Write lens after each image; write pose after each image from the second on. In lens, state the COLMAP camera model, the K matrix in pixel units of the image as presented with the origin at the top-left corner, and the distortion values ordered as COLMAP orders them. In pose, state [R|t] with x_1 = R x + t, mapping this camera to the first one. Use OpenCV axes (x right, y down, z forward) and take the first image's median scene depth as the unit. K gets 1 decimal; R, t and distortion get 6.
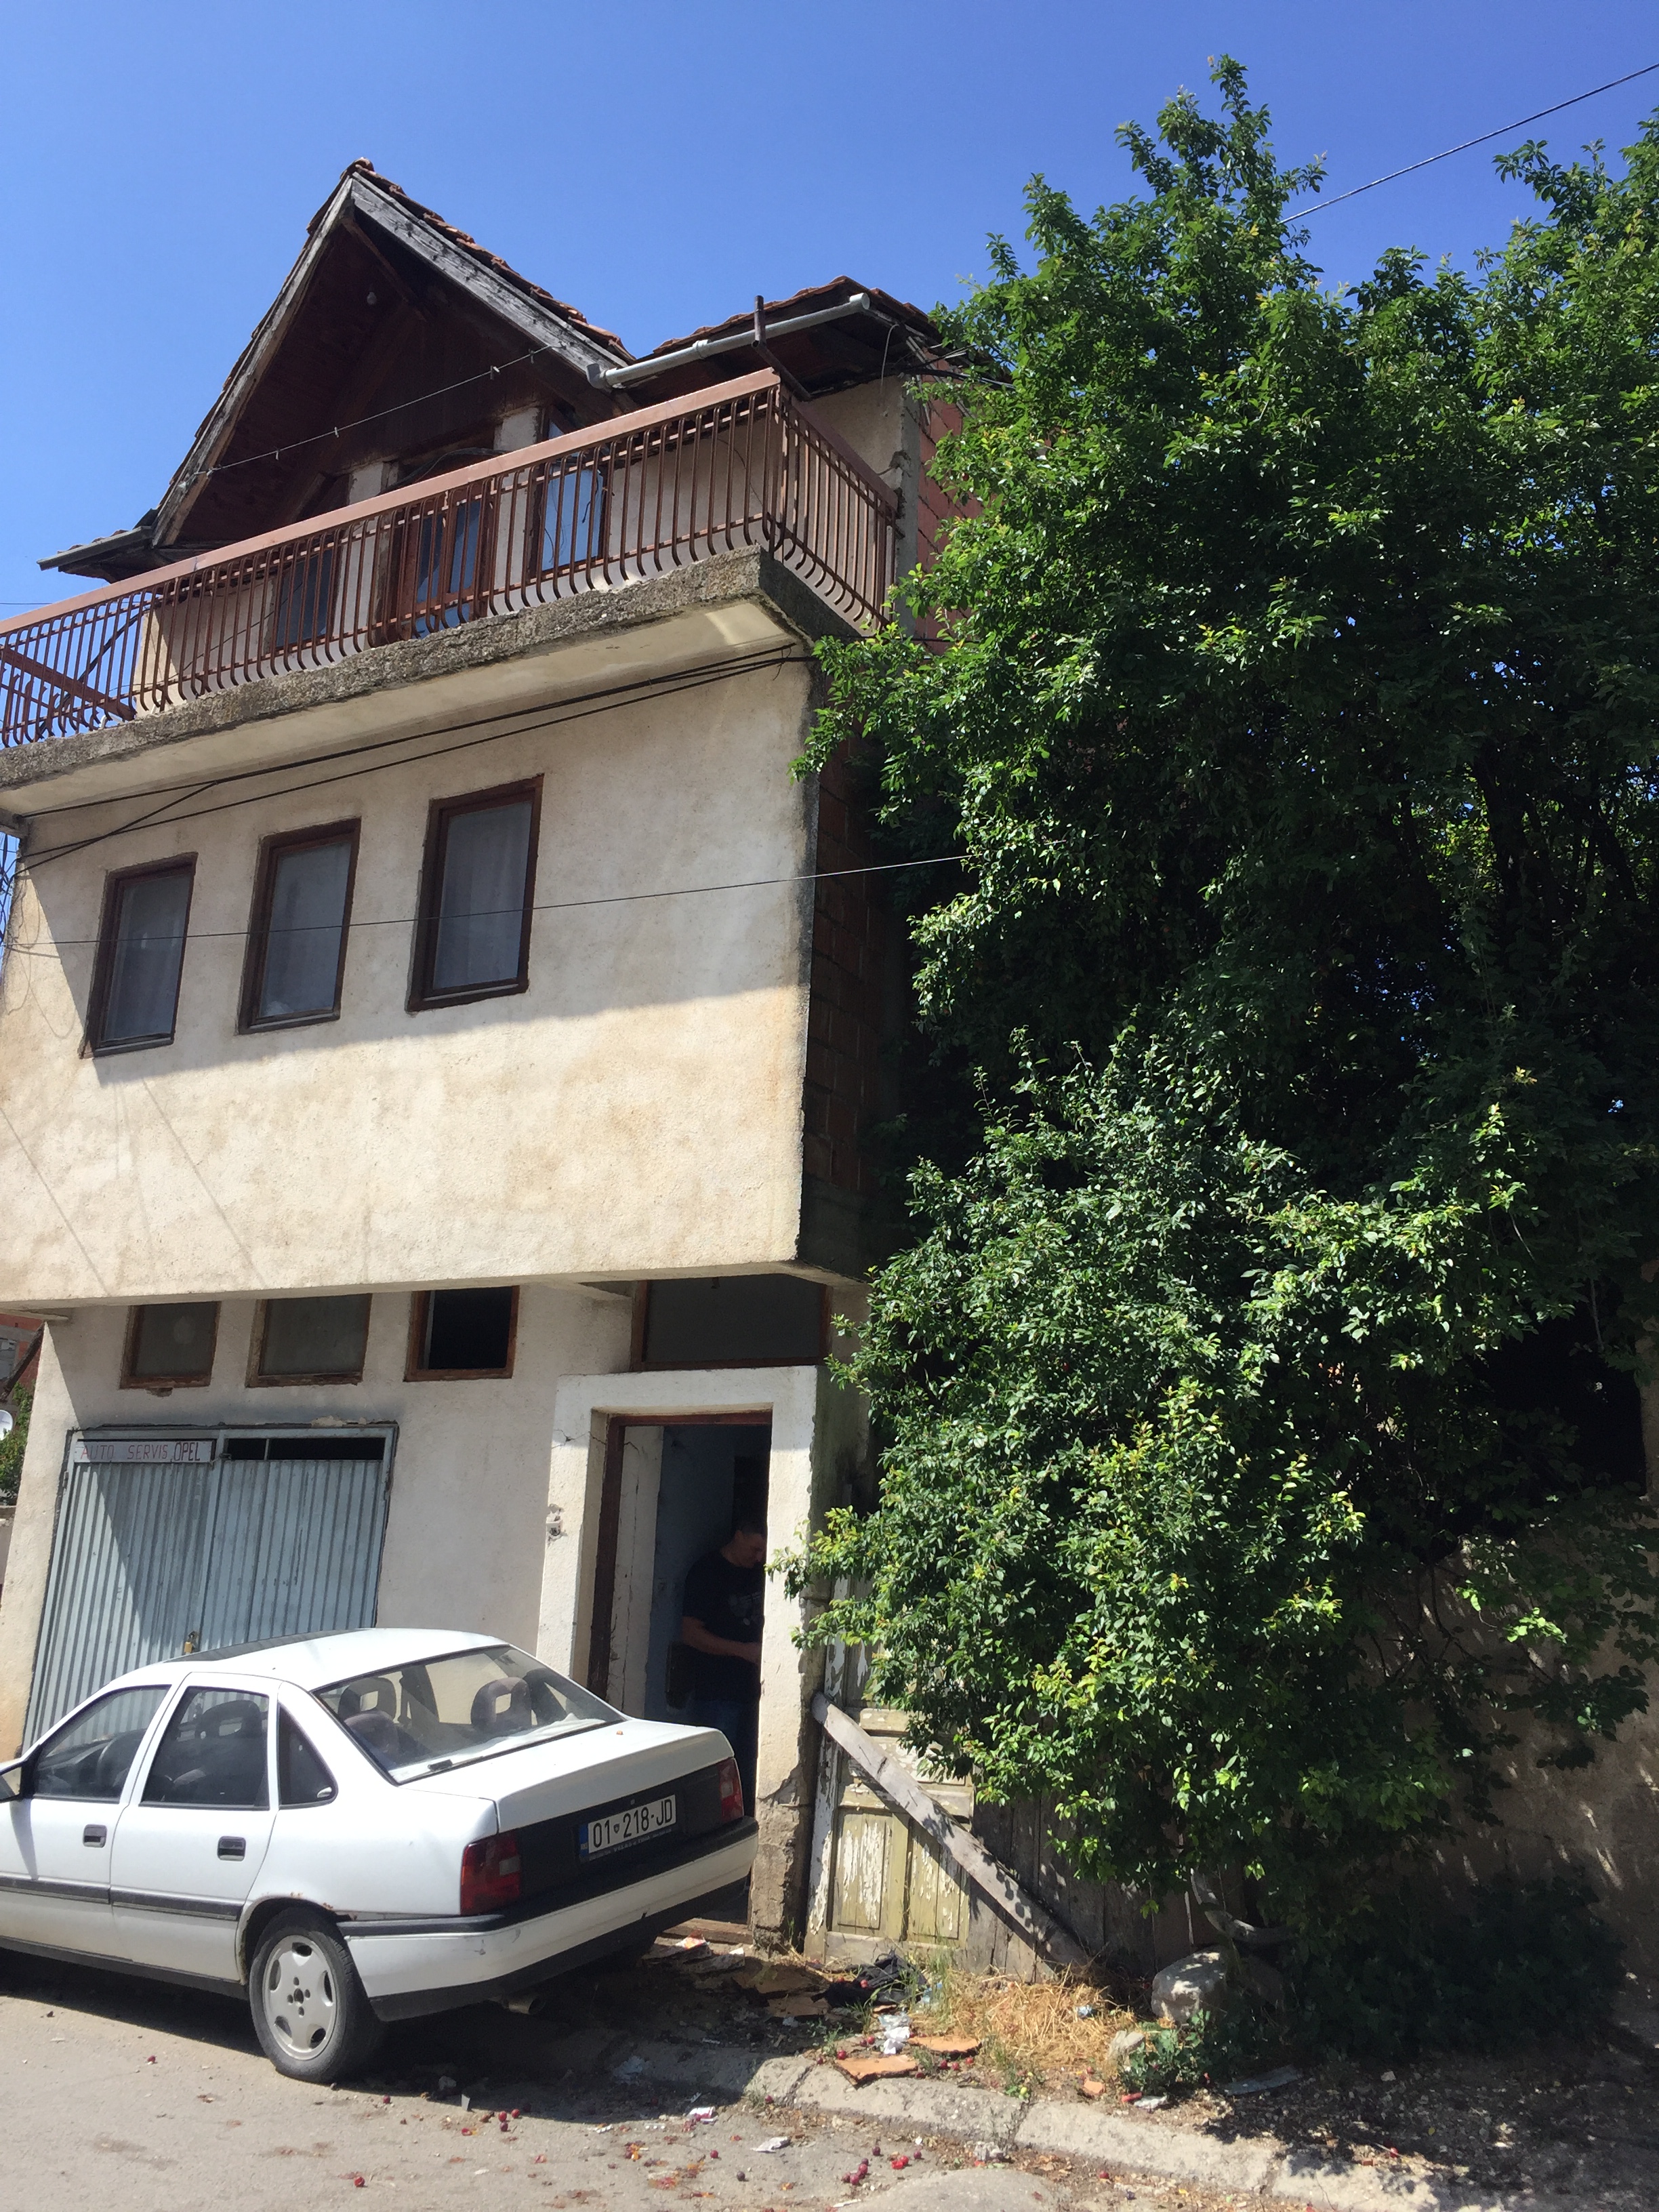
lens RADIAL K [[1873.4, 0, 839.0], [0, 1873.4, 1109.9], [0, 0, 1]] dist [0.107196, -0.144783]
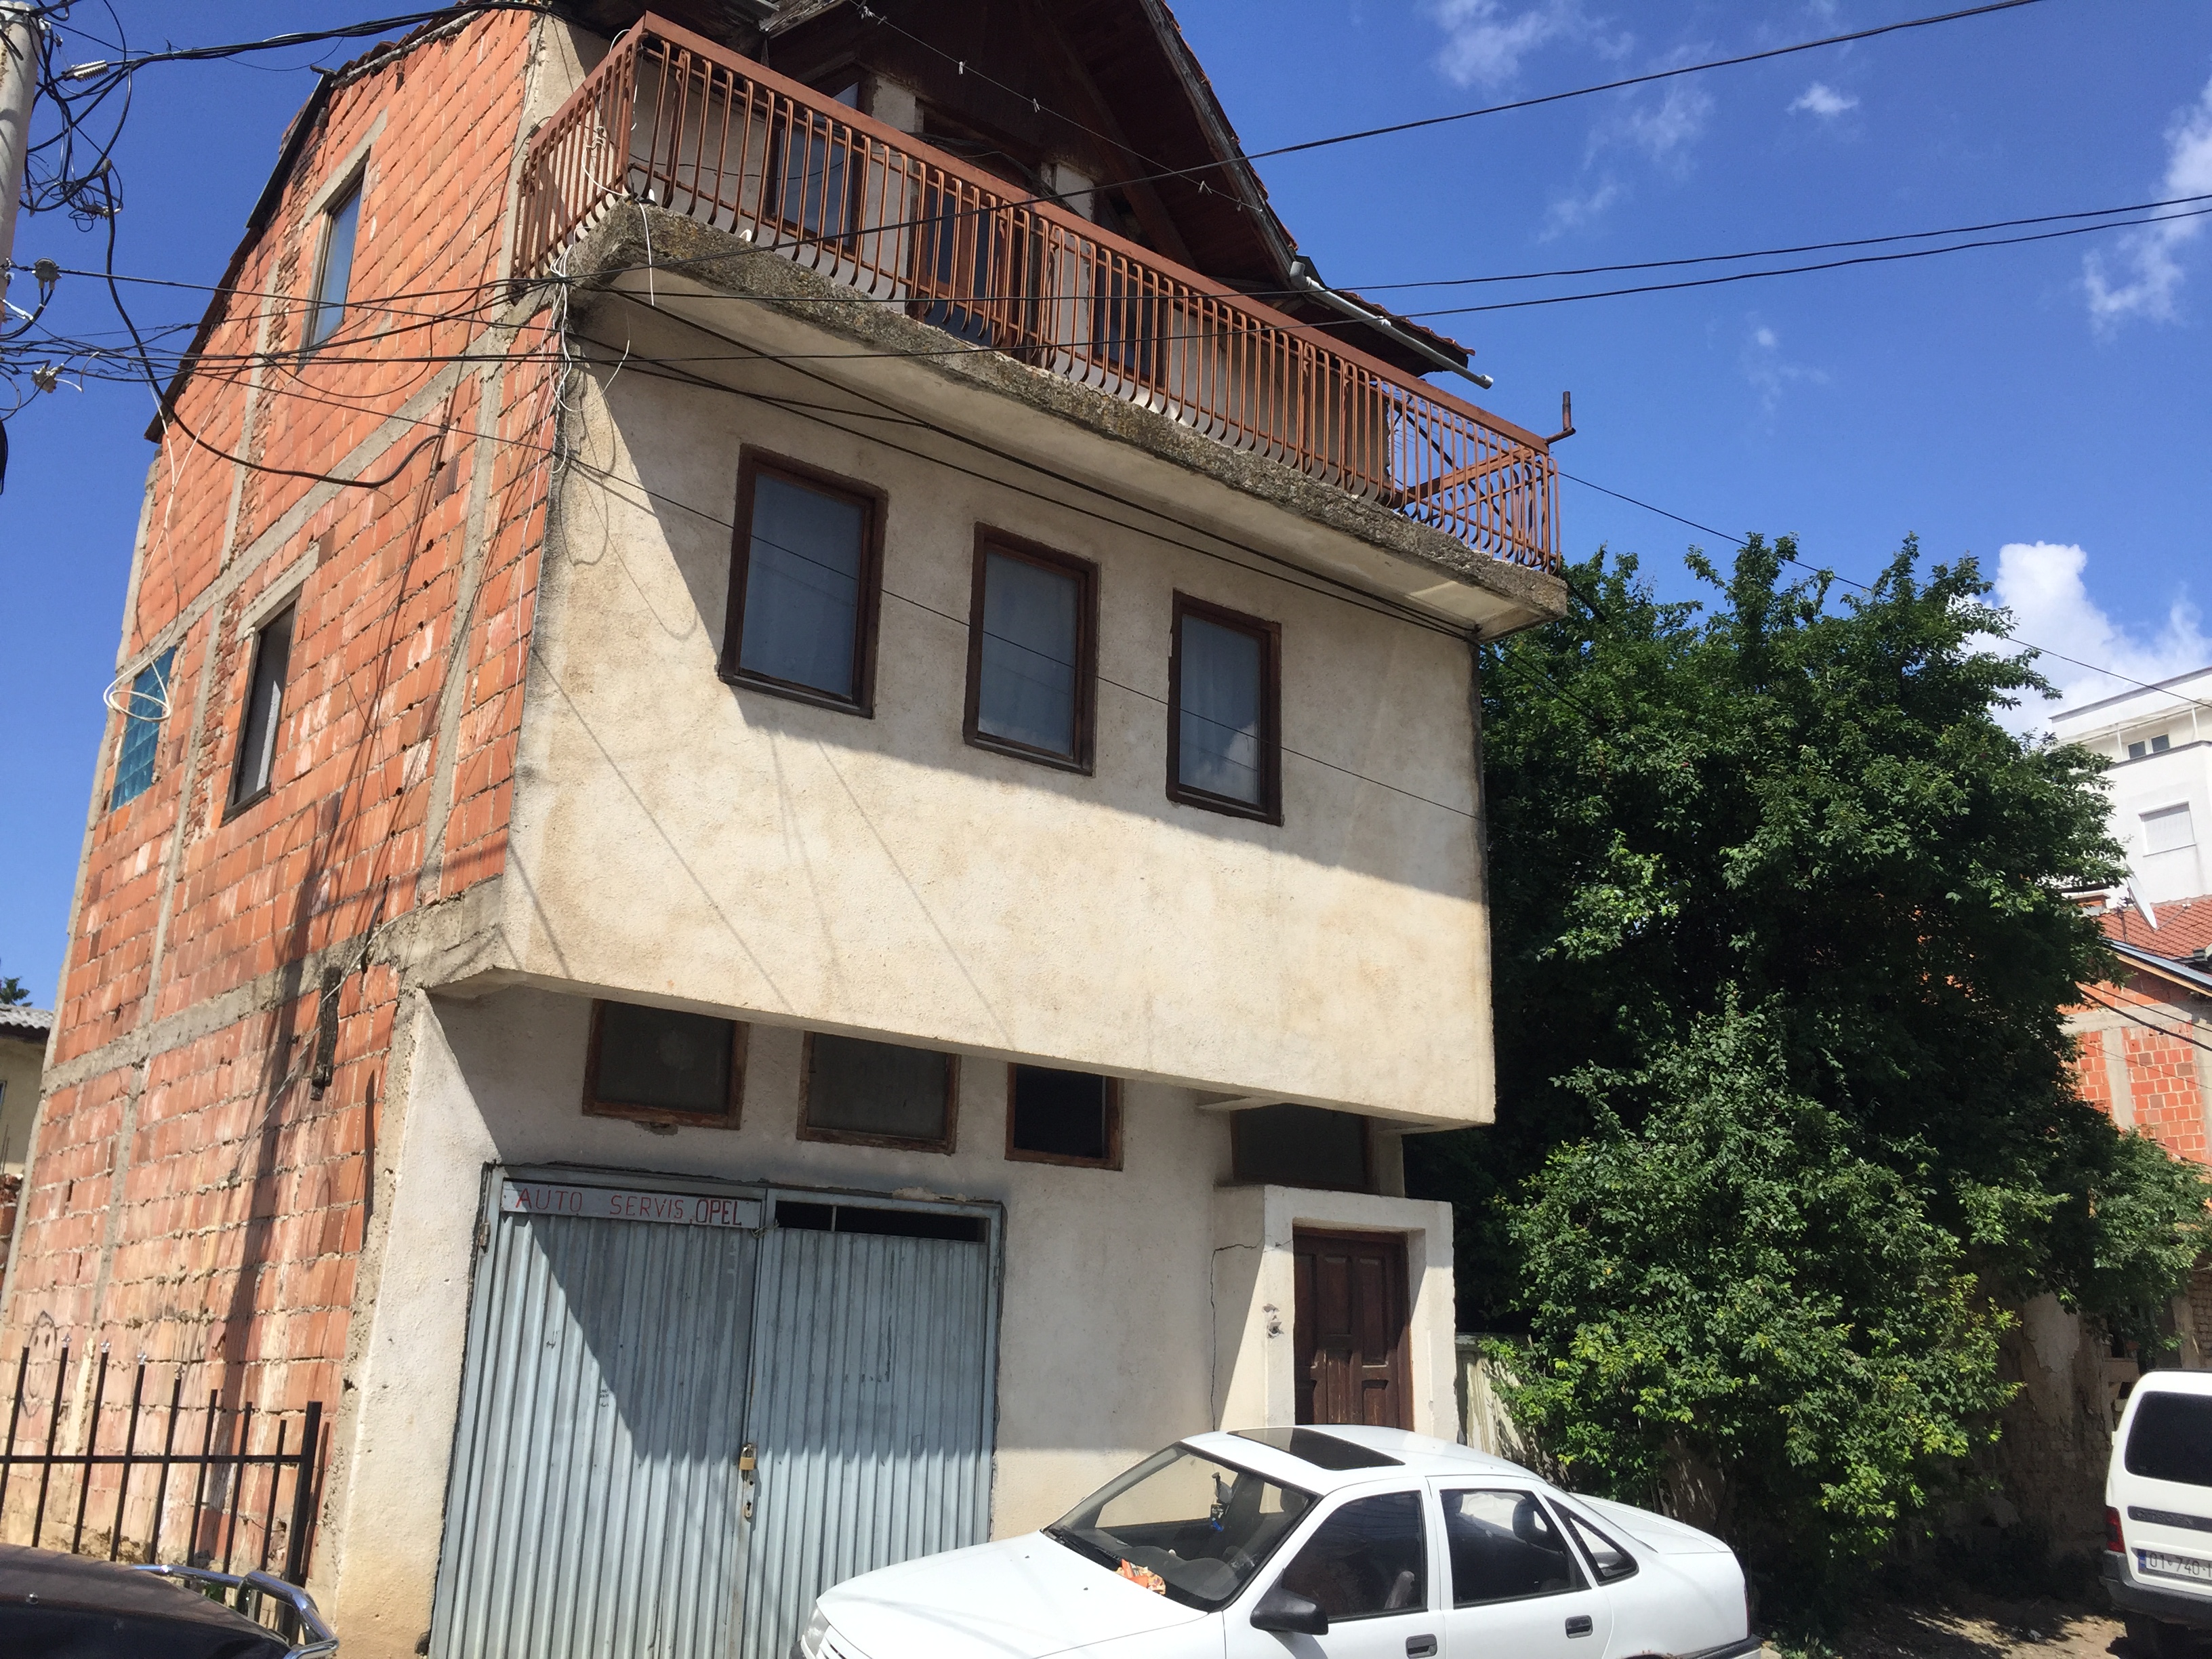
lens RADIAL K [[1873.4, 0, 1115.7], [0, 1873.4, 837.8], [0, 0, 1]] dist [0.107196, -0.144783]
pose [[0.372290, 0.224881, 0.900460, -1.076876], [-0.234928, 0.961439, -0.142980, 0.110319], [-0.897891, -0.158313, 0.410765, 0.588766]]
